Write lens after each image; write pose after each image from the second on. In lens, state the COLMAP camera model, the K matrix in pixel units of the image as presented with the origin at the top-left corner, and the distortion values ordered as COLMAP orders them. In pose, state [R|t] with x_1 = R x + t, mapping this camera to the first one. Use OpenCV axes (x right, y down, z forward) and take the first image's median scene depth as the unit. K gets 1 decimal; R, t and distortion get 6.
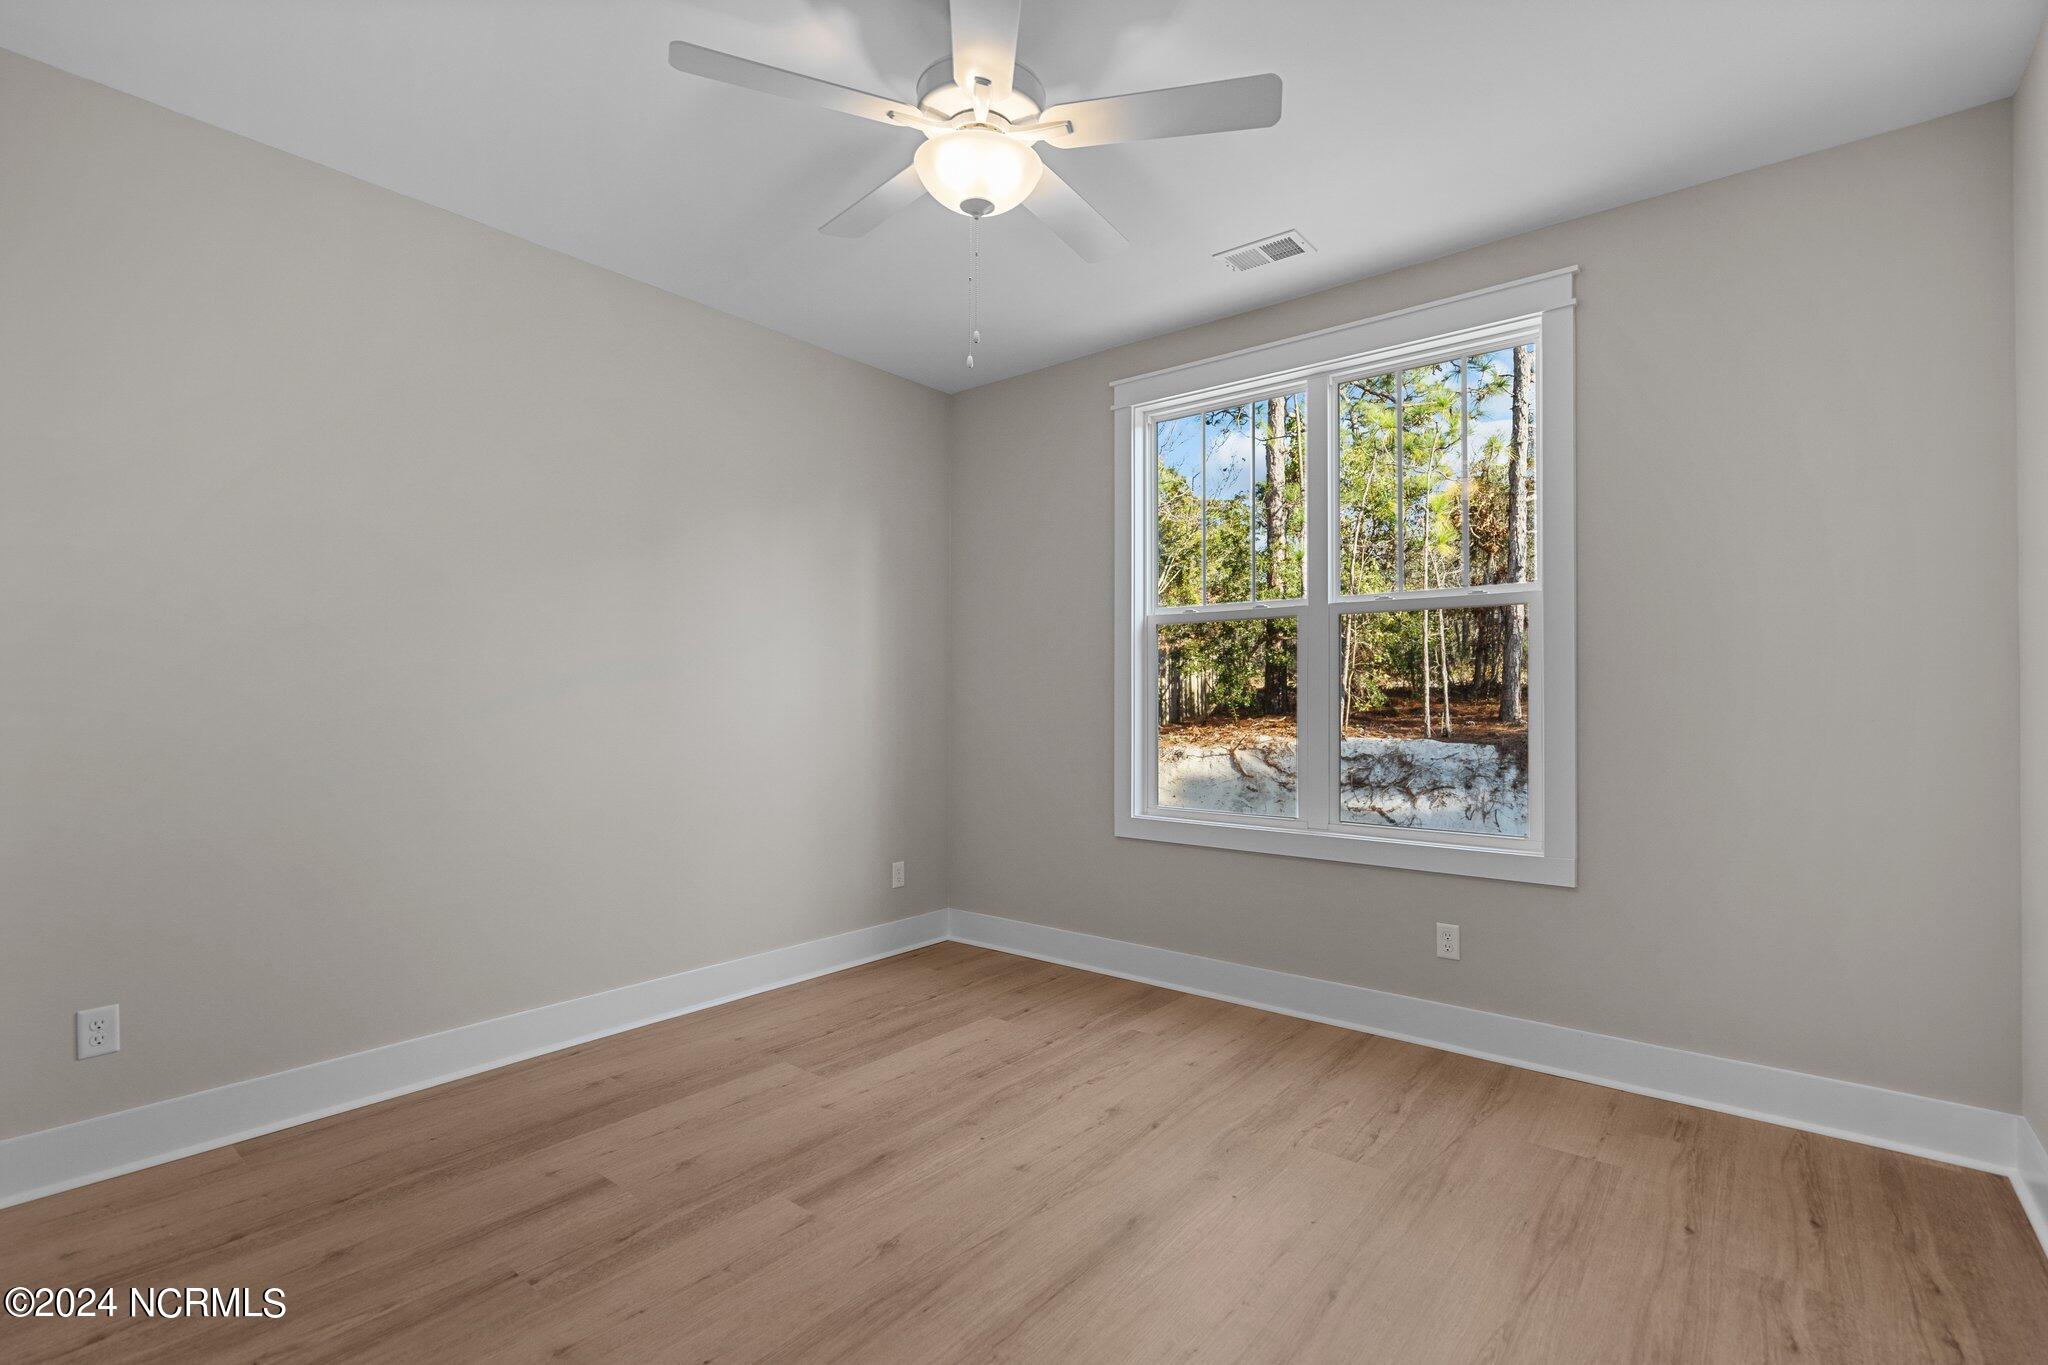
lens RADIAL K [[928.8, 0, 1008.3], [0, 928.8, 685.8], [0, 0, 1]] dist [-0.000013, 0.000075]
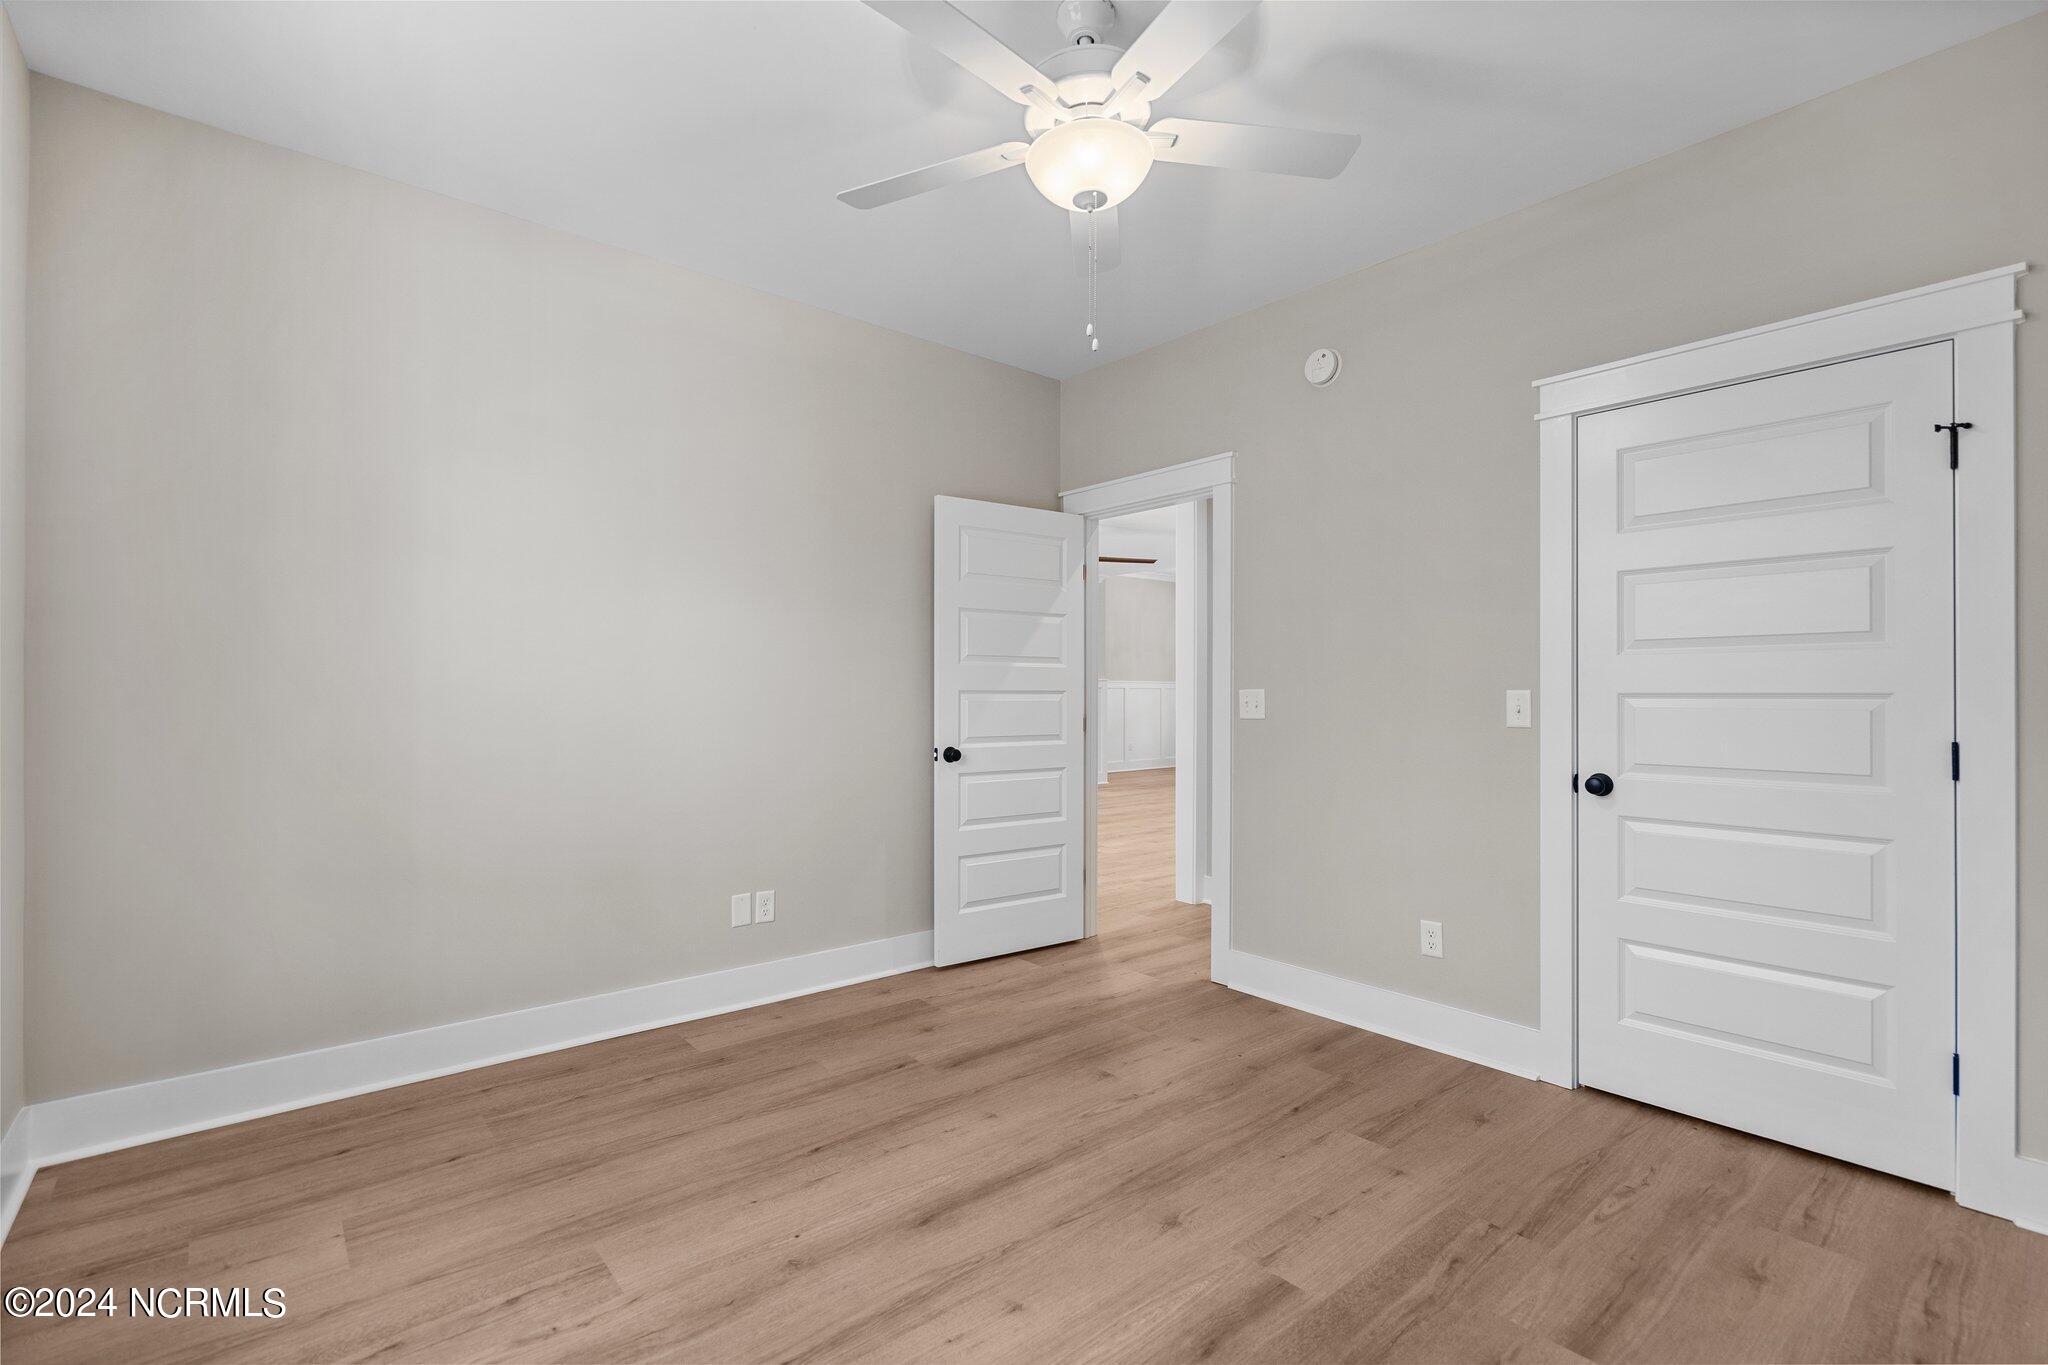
lens RADIAL K [[928.8, 0, 1008.3], [0, 928.8, 685.8], [0, 0, 1]] dist [-0.000013, 0.000075]
pose [[-0.982965, -0.003986, 0.183749, -0.129037], [-0.008494, 0.999682, -0.023753, 0.030257], [-0.183595, -0.024909, -0.982686, 1.917943]]
